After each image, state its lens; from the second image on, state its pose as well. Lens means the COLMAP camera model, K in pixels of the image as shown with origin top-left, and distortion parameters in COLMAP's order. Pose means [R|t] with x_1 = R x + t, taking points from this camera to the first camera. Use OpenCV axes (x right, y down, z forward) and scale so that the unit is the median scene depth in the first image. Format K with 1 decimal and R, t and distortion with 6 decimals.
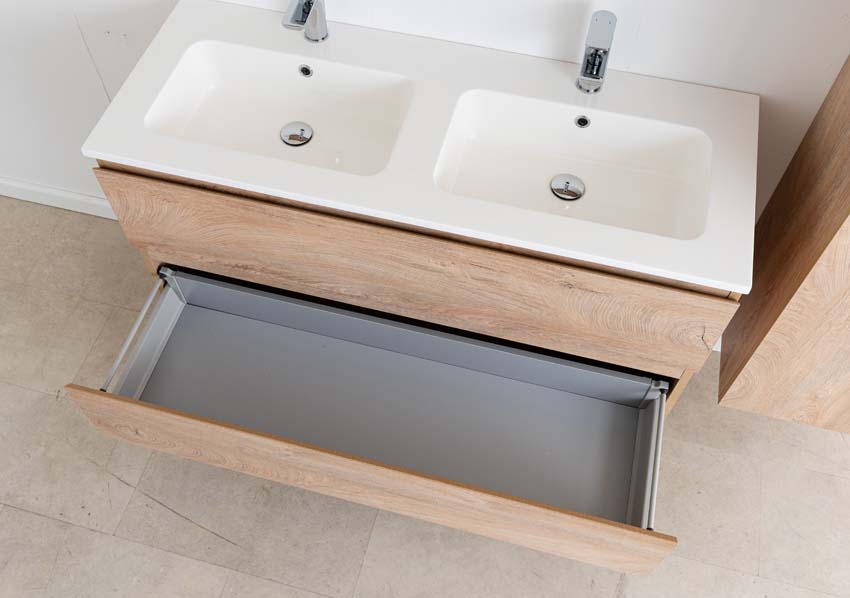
lens RADIAL K [[787.2, 0, 425.0], [0, 787.2, 299.0], [0, 0, 1]] dist [0.007481, -0.009341]
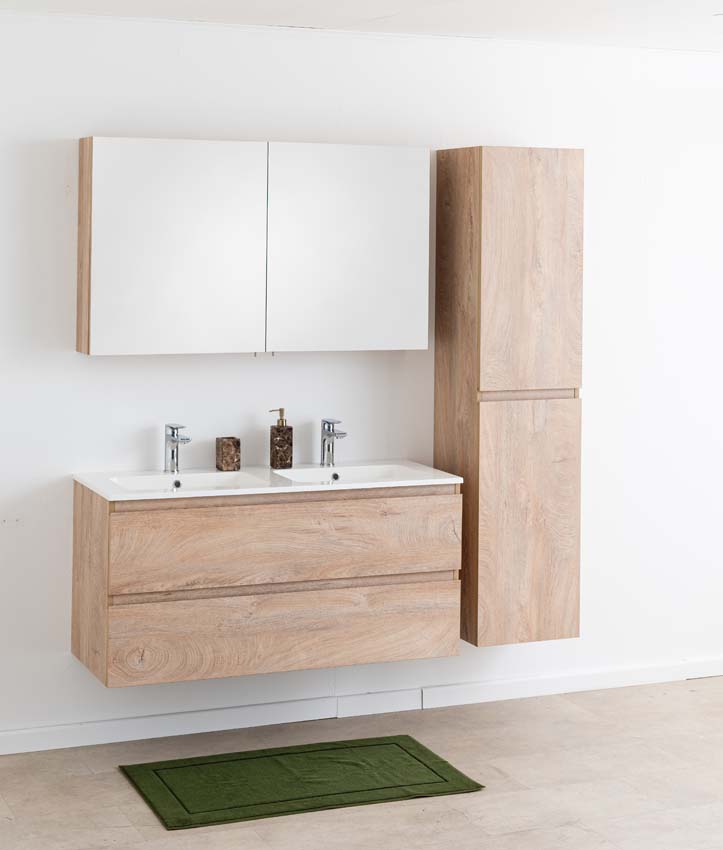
lens RADIAL K [[1668.2, 0, 361.5], [0, 1668.2, 425.0], [0, 0, 1]] dist [0.042275, 0.092988]
pose [[0.798960, -0.047756, 0.599485, -2.043200], [0.499931, 0.606810, -0.617940, 2.089335], [-0.334263, 0.793411, 0.508692, -1.063236]]
